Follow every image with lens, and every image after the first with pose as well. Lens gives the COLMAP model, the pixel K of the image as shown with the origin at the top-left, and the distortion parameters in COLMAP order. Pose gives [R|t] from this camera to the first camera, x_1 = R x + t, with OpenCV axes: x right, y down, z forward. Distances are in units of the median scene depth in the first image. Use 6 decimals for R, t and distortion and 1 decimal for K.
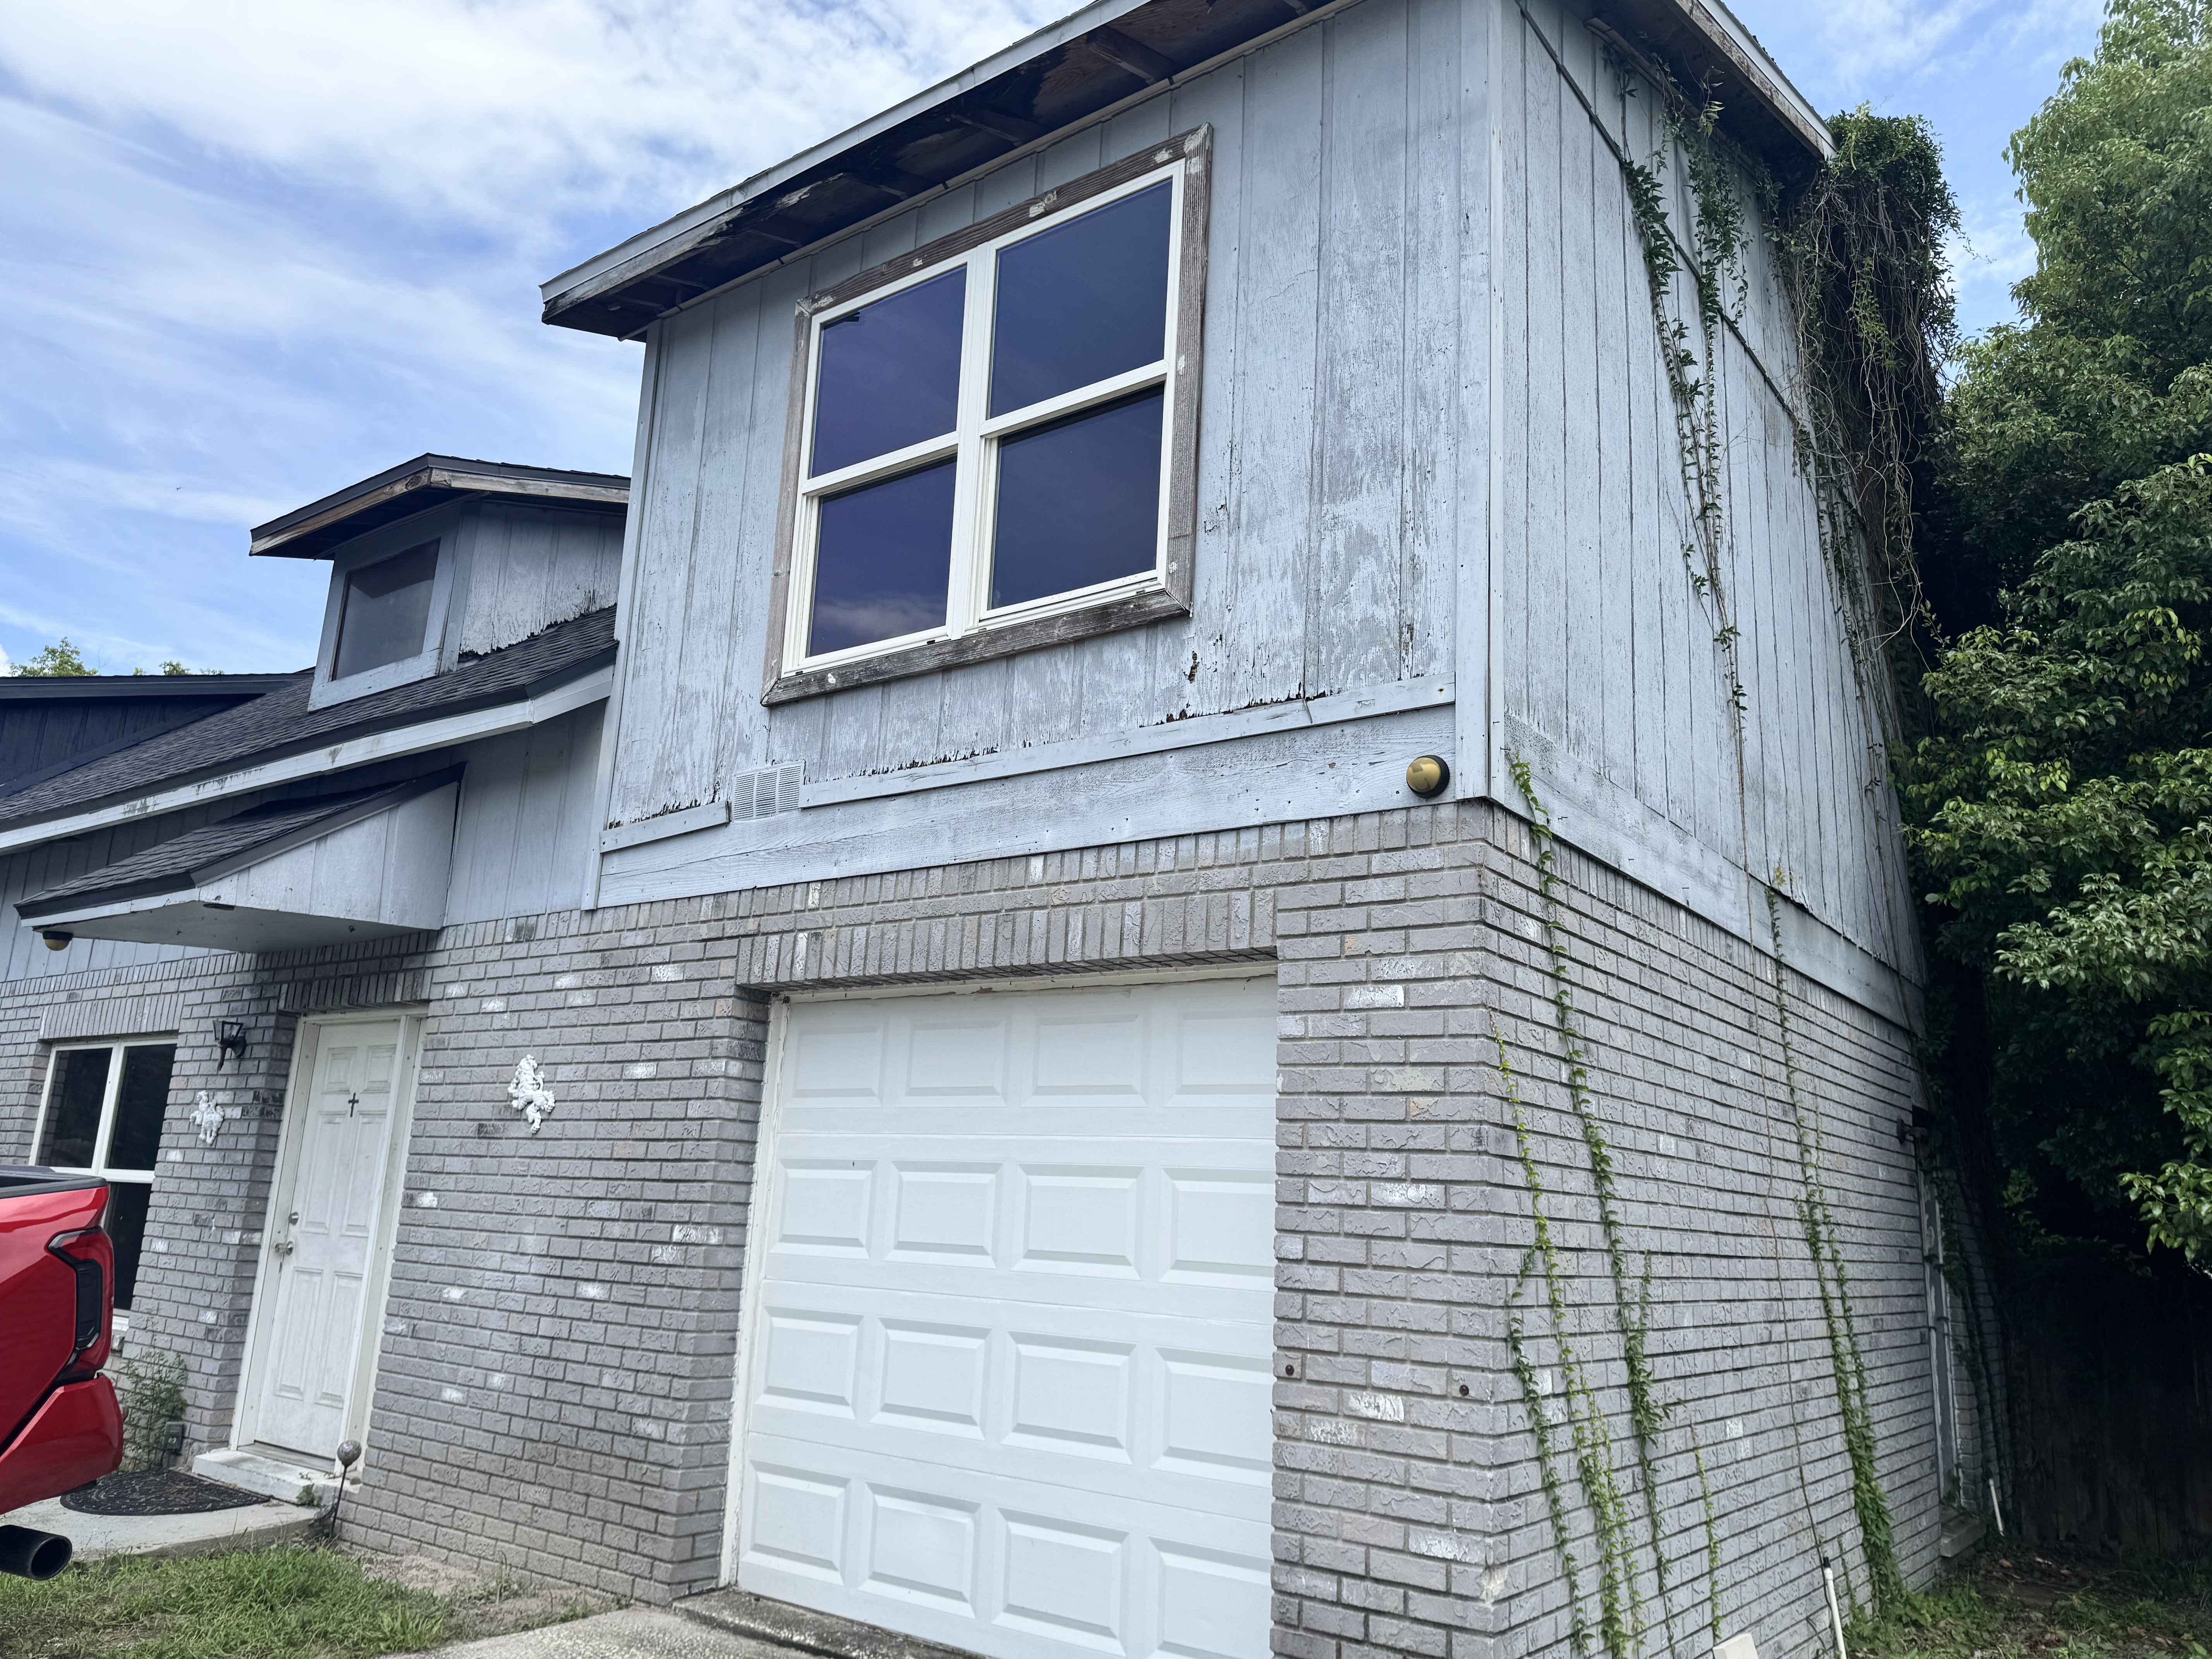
lens RADIAL K [[1577.5, 0, 1106.5], [0, 1577.5, 836.5], [0, 0, 1]] dist [0.177487, -0.362411]
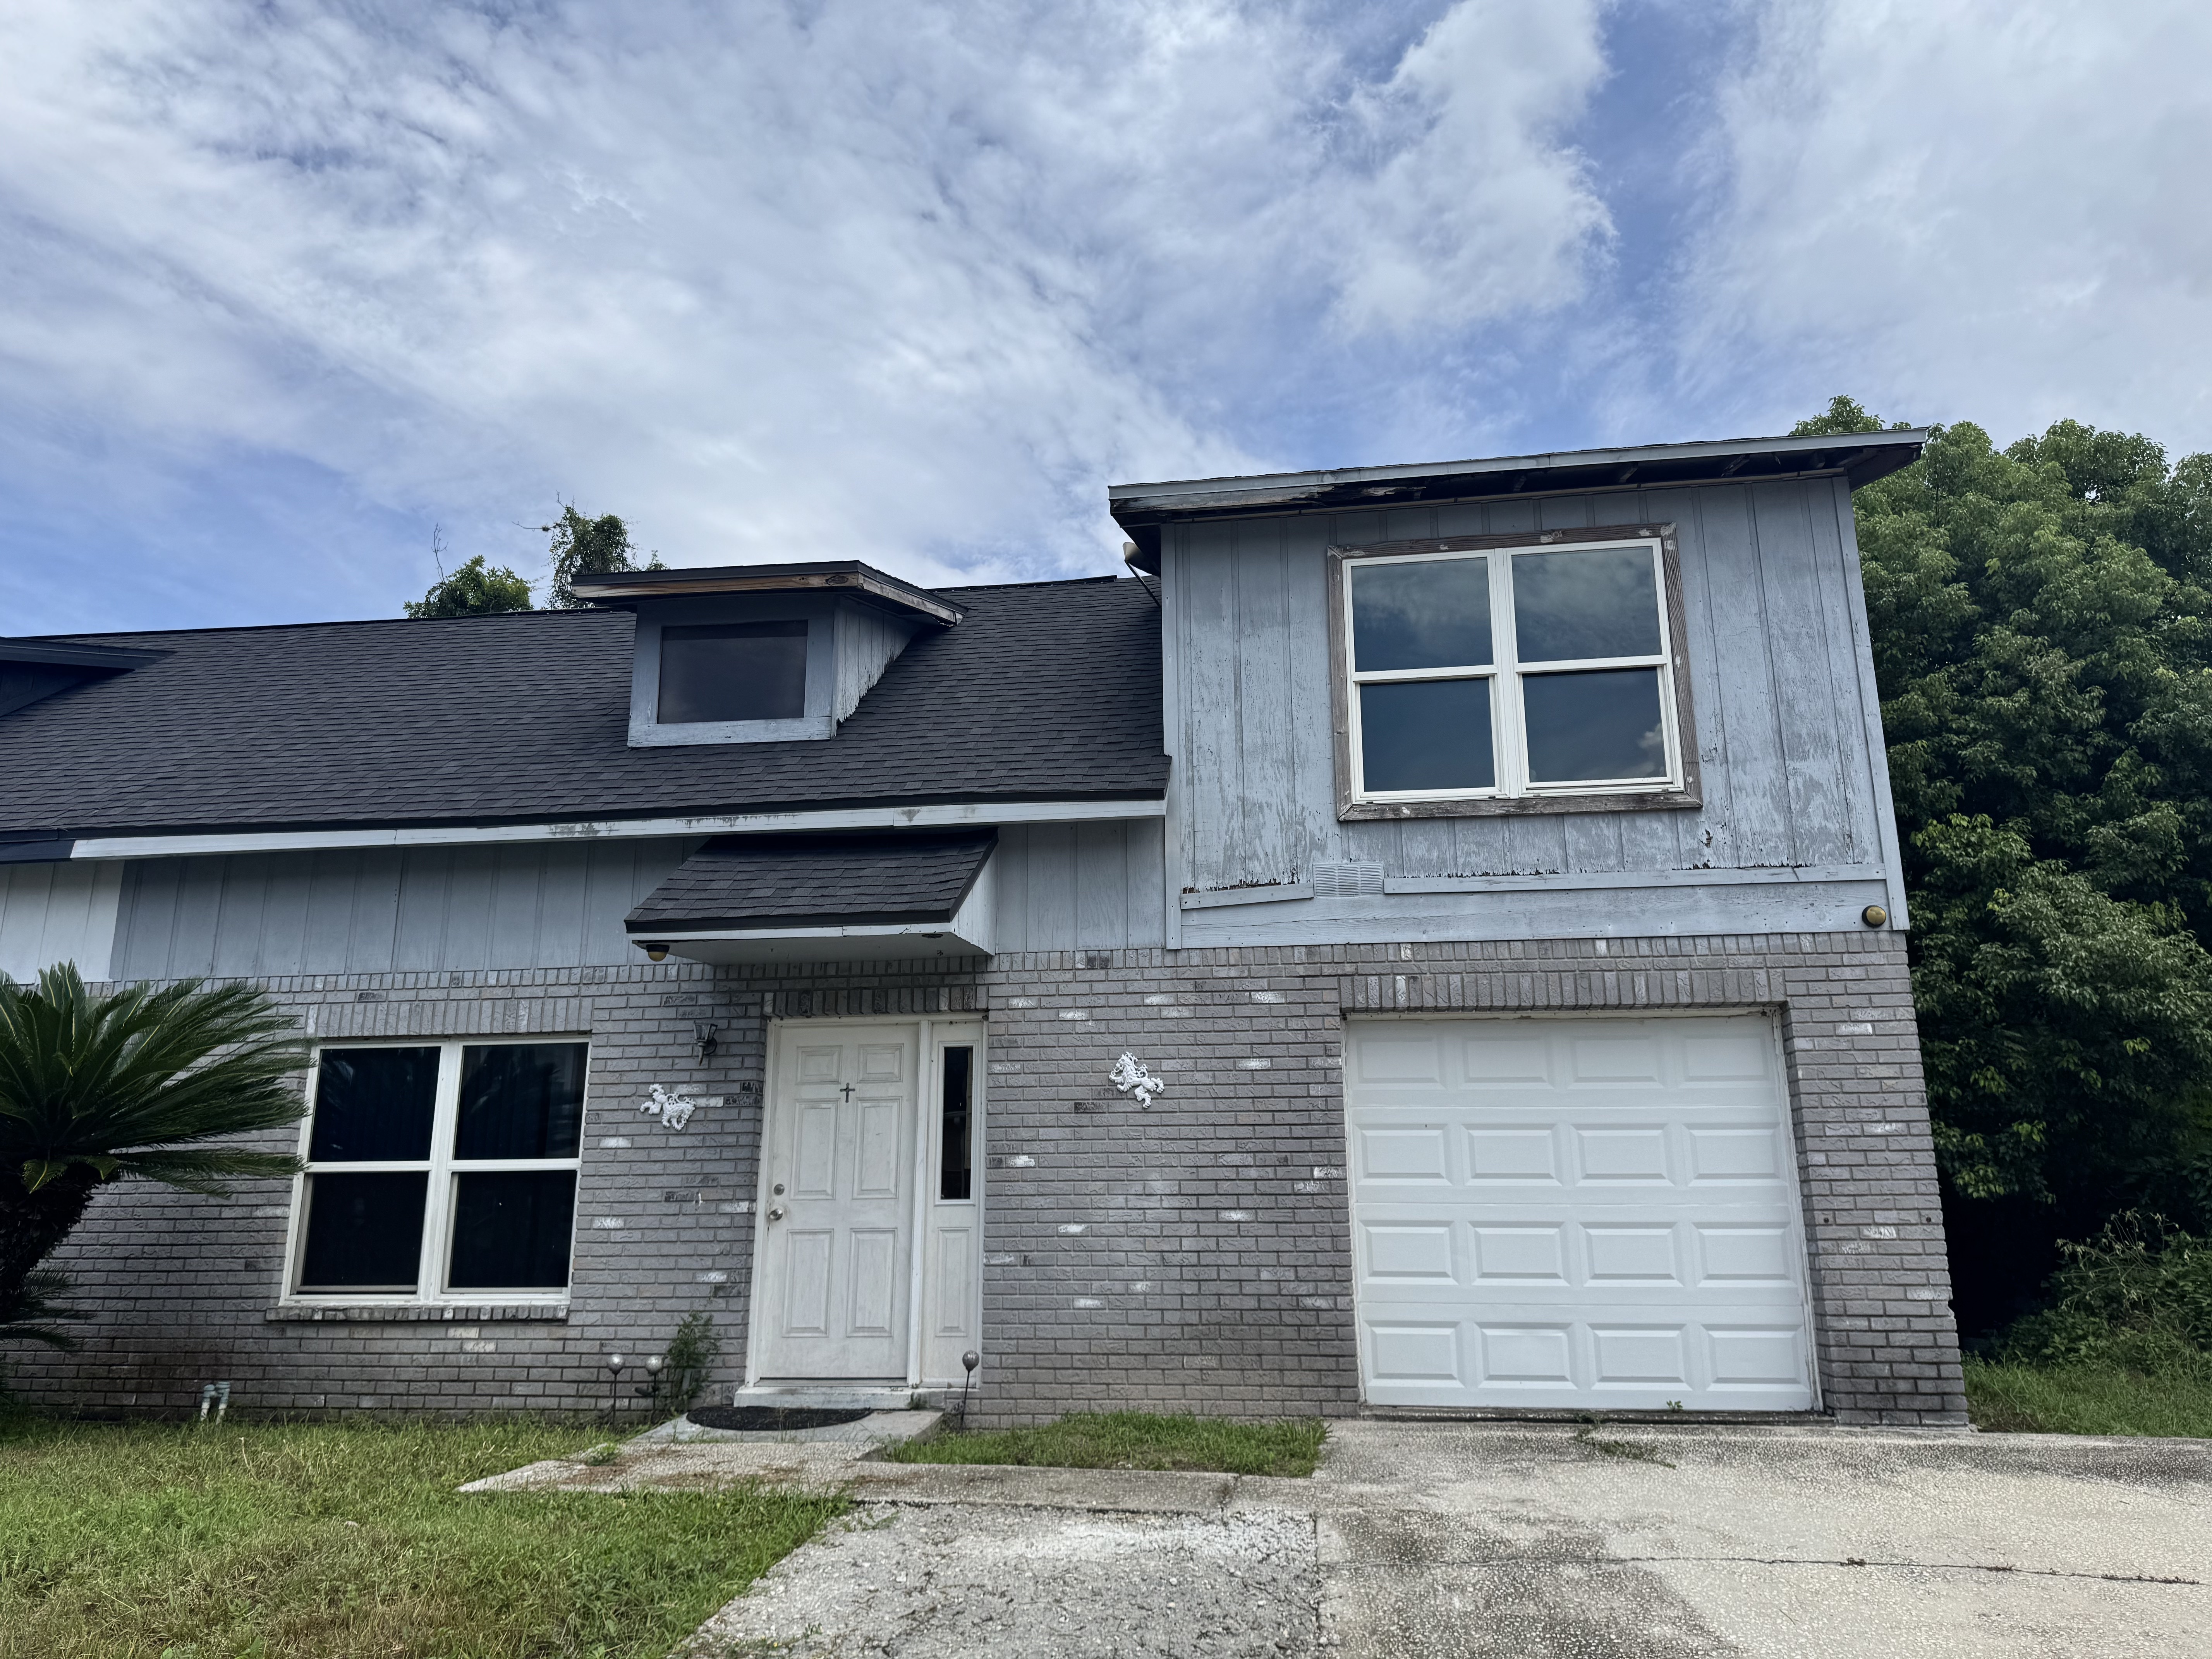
lens RADIAL K [[1512.6, 0, 1105.6], [0, 1512.6, 838.6], [0, 0, 1]] dist [0.186062, -0.370444]
pose [[0.872521, 0.074078, 0.482928, -1.153078], [-0.068895, 0.997217, -0.028493, -0.010317], [-0.483695, -0.008410, 0.875196, -0.153928]]
